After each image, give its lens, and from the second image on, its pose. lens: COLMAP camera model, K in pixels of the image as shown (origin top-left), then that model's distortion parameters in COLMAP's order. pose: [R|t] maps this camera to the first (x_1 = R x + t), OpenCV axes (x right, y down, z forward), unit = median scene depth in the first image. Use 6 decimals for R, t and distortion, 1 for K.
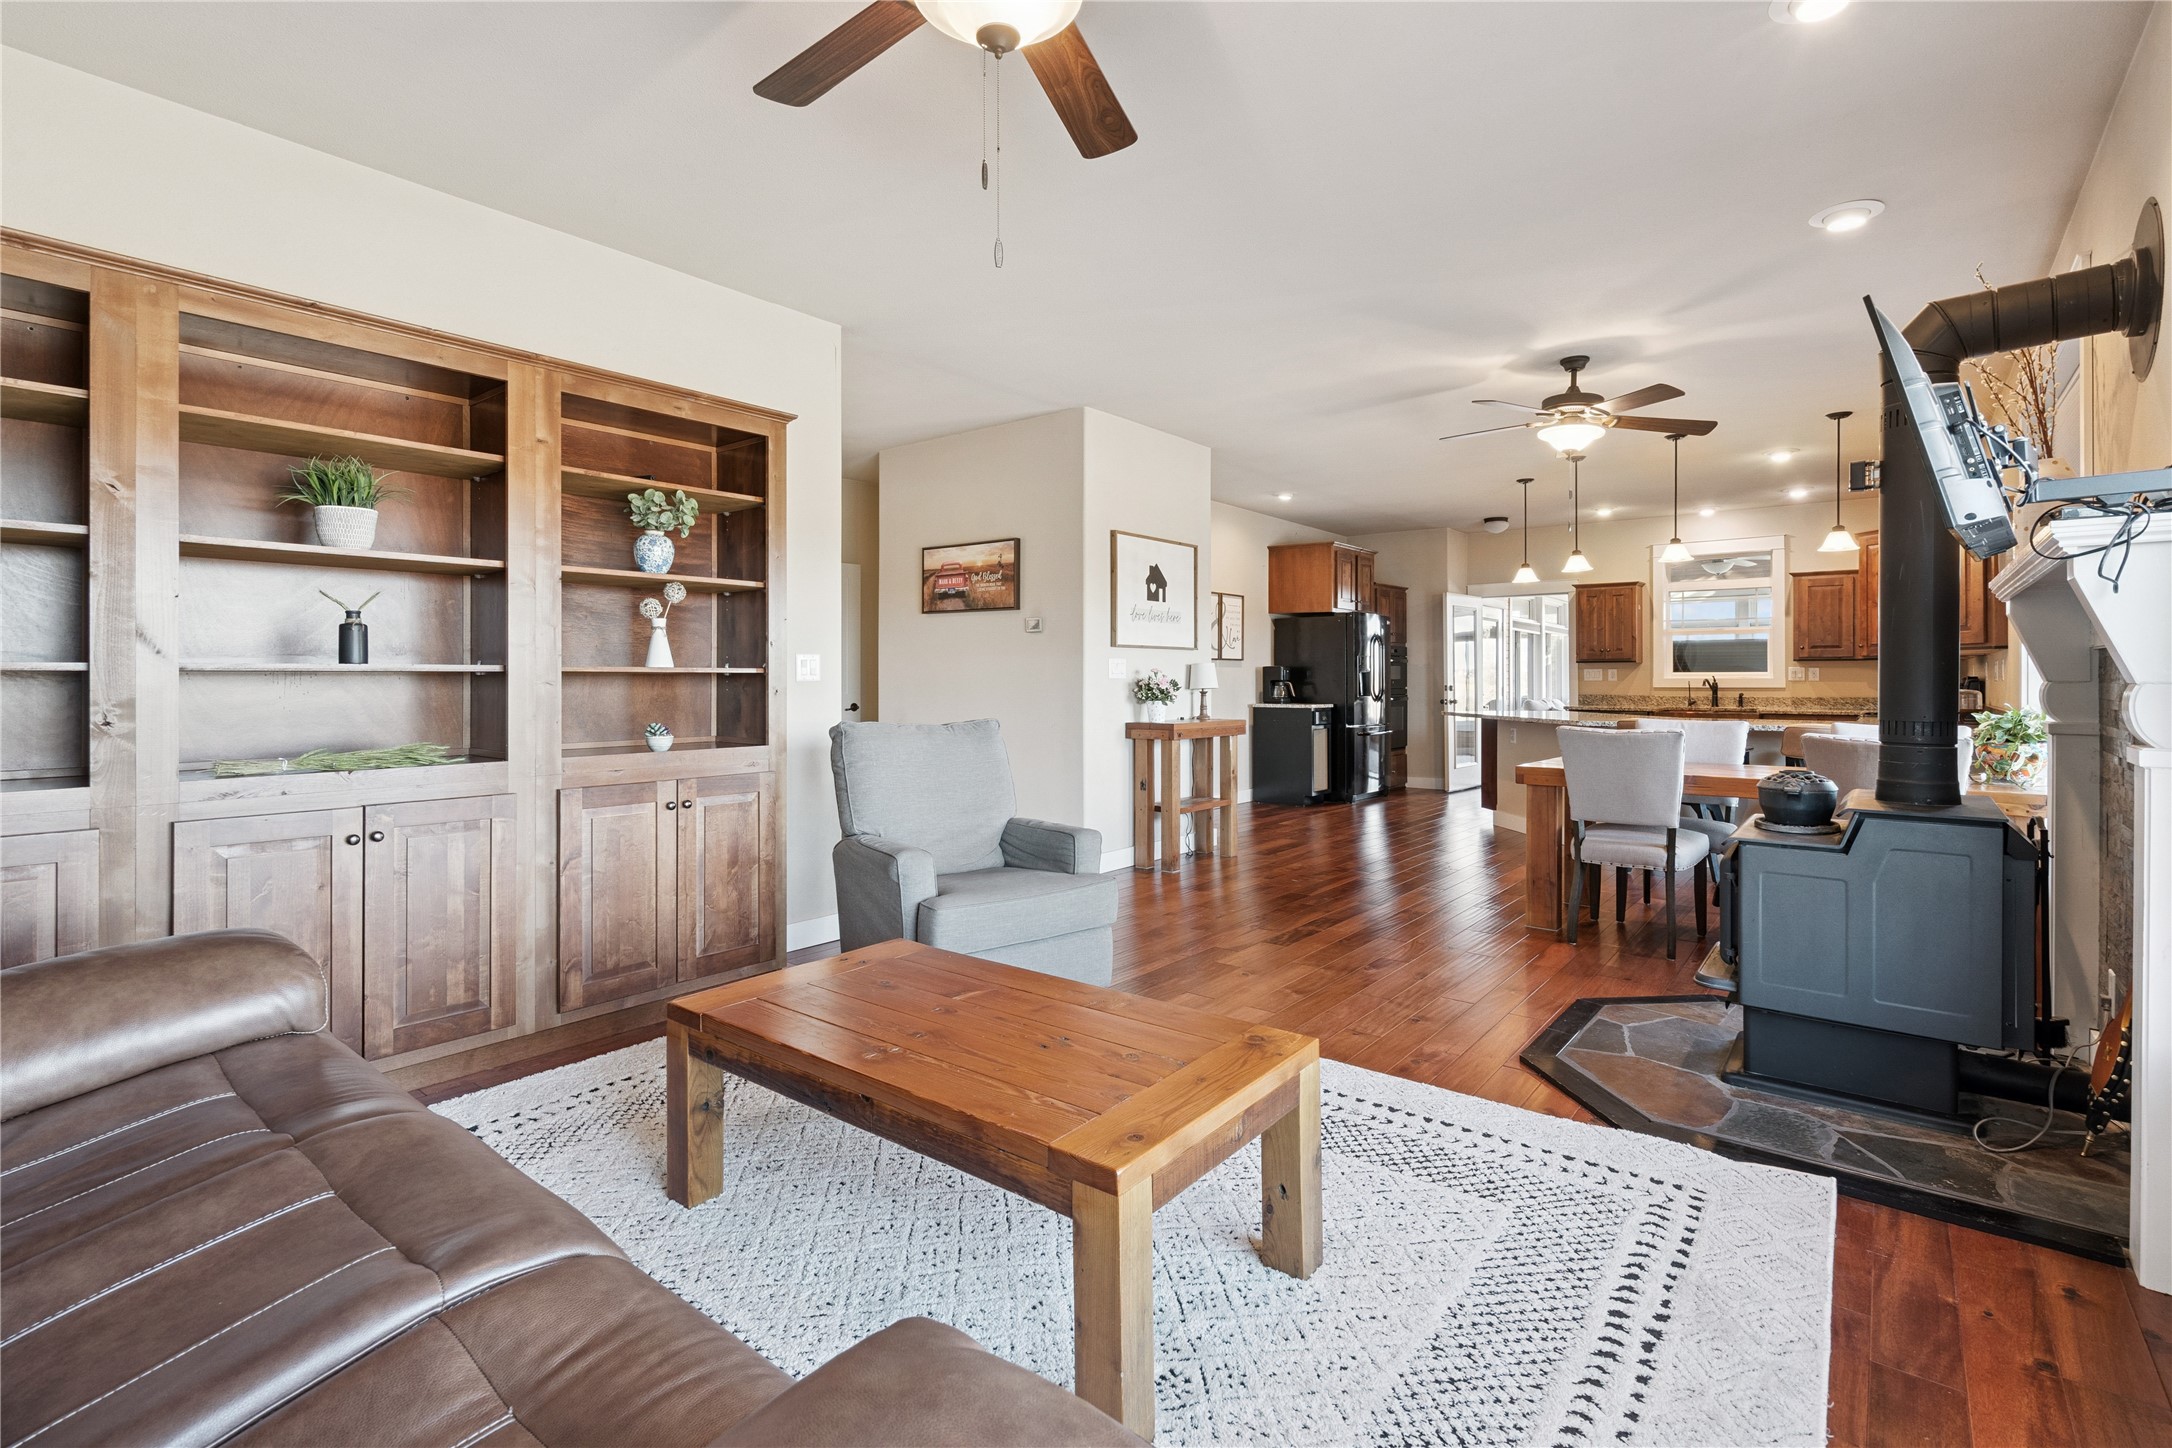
lens RADIAL K [[1010.4, 0, 1073.6], [0, 1010.4, 682.8], [0, 0, 1]] dist [0.000417, -0.000026]
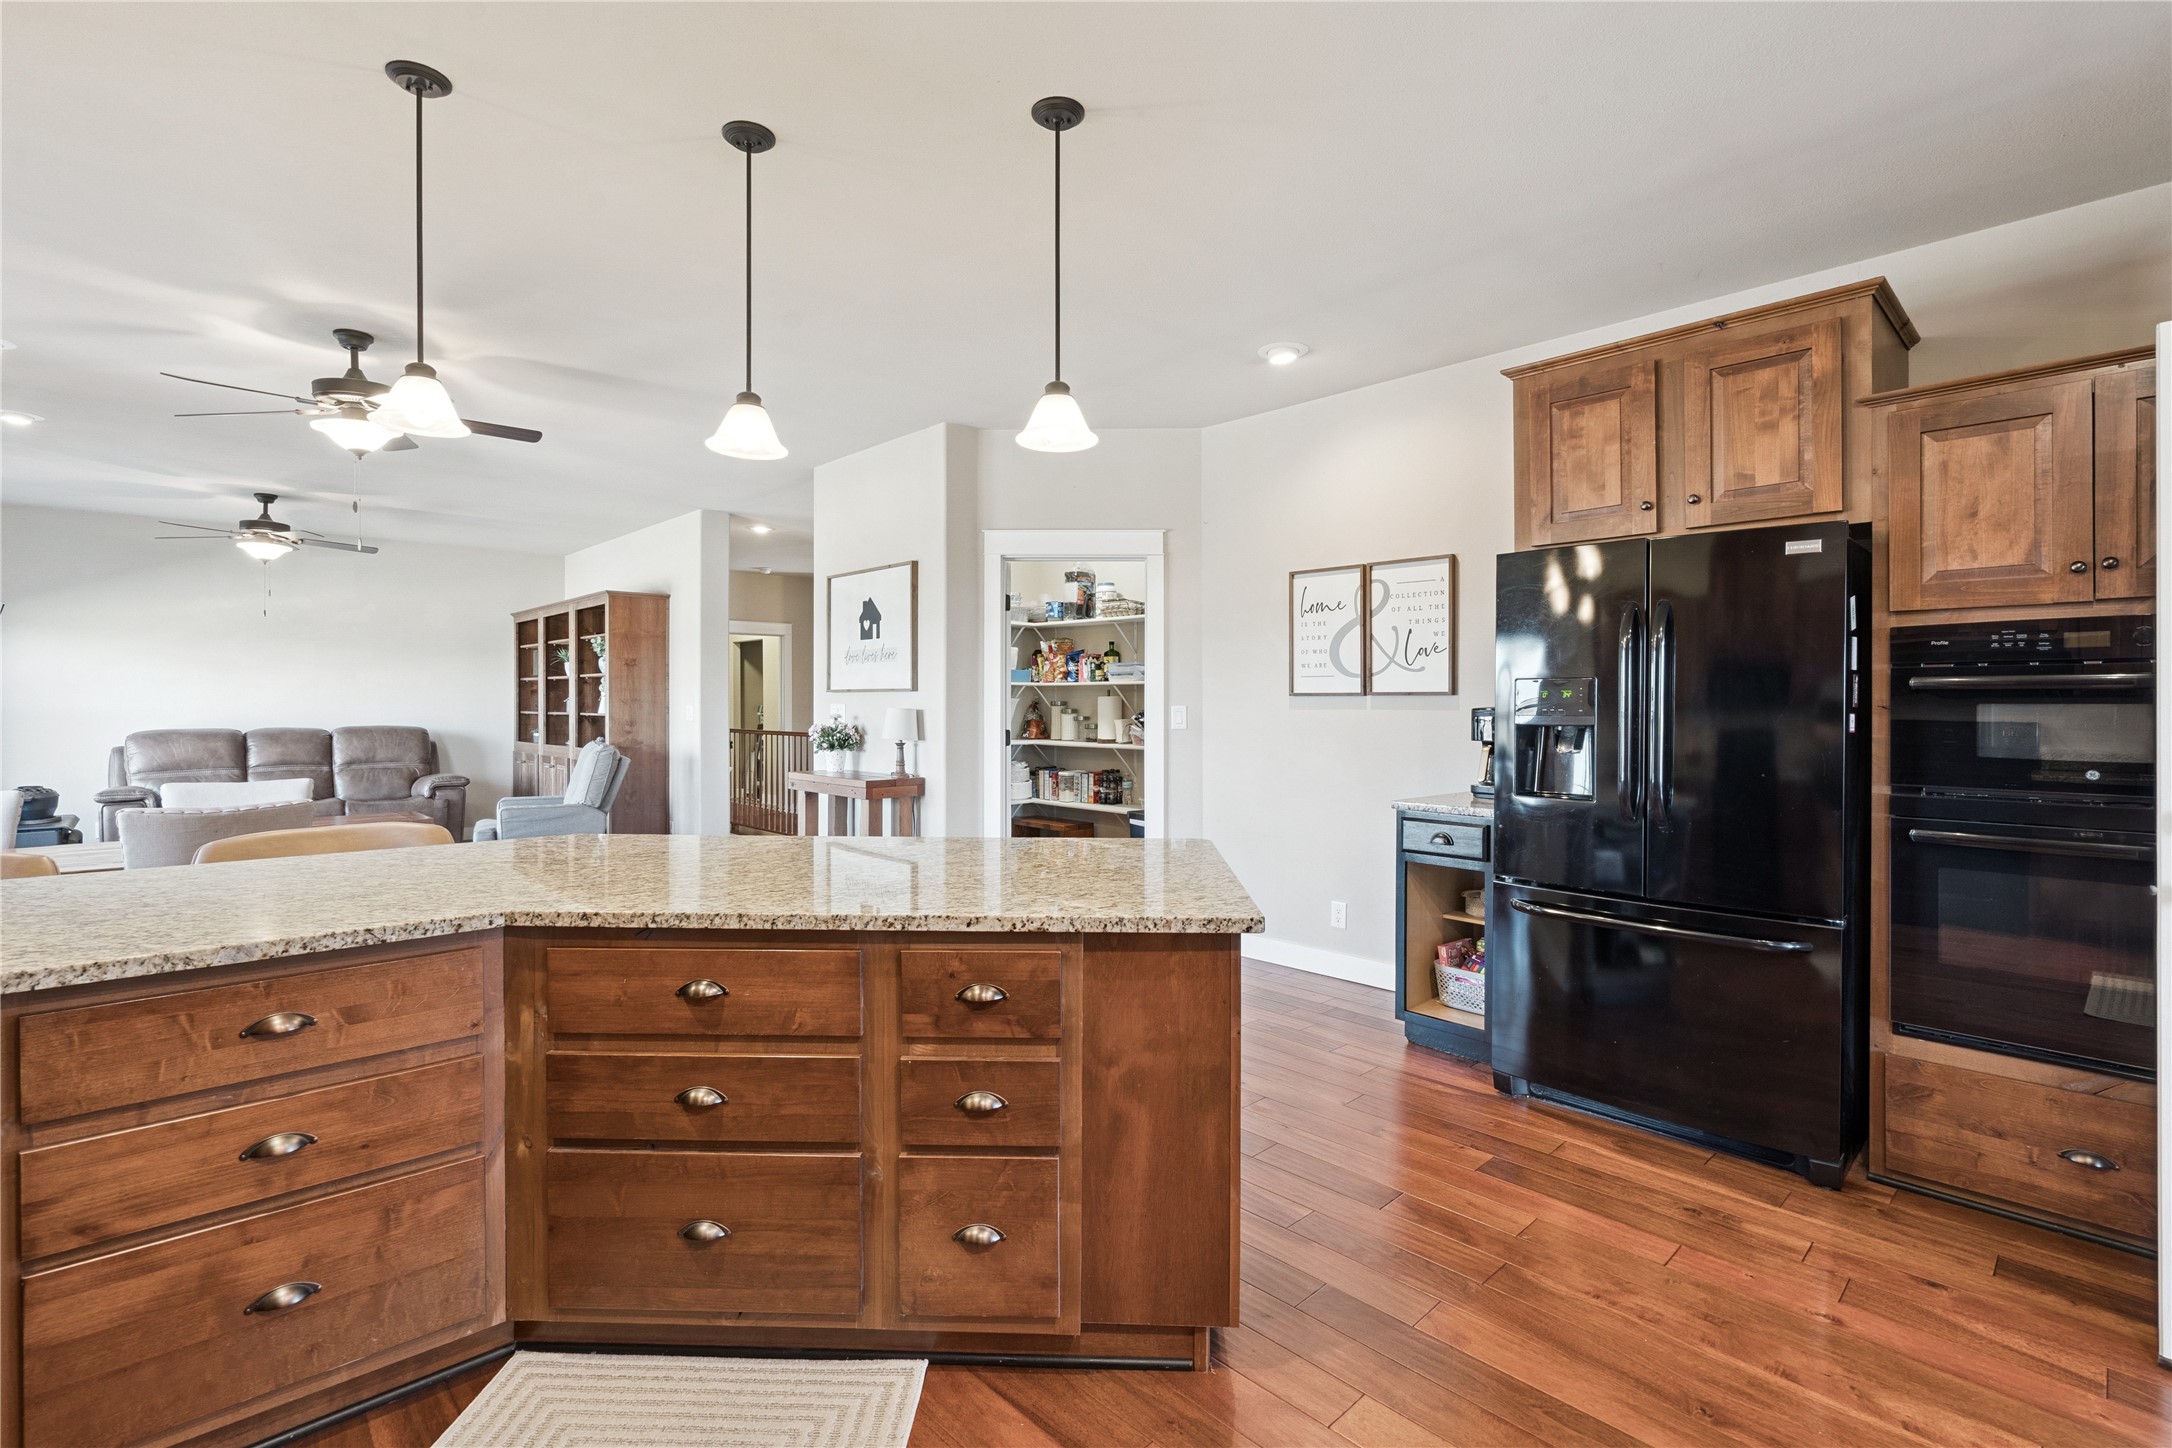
lens RADIAL K [[994.8, 0, 1085.1], [0, 994.8, 702.0], [0, 0, 1]] dist [0.000550, 0.000376]
pose [[-0.146809, 0.007227, -0.989138, 0.929105], [-0.002329, 0.999968, 0.007651, -0.032004], [0.989162, 0.003427, -0.146787, 1.319269]]
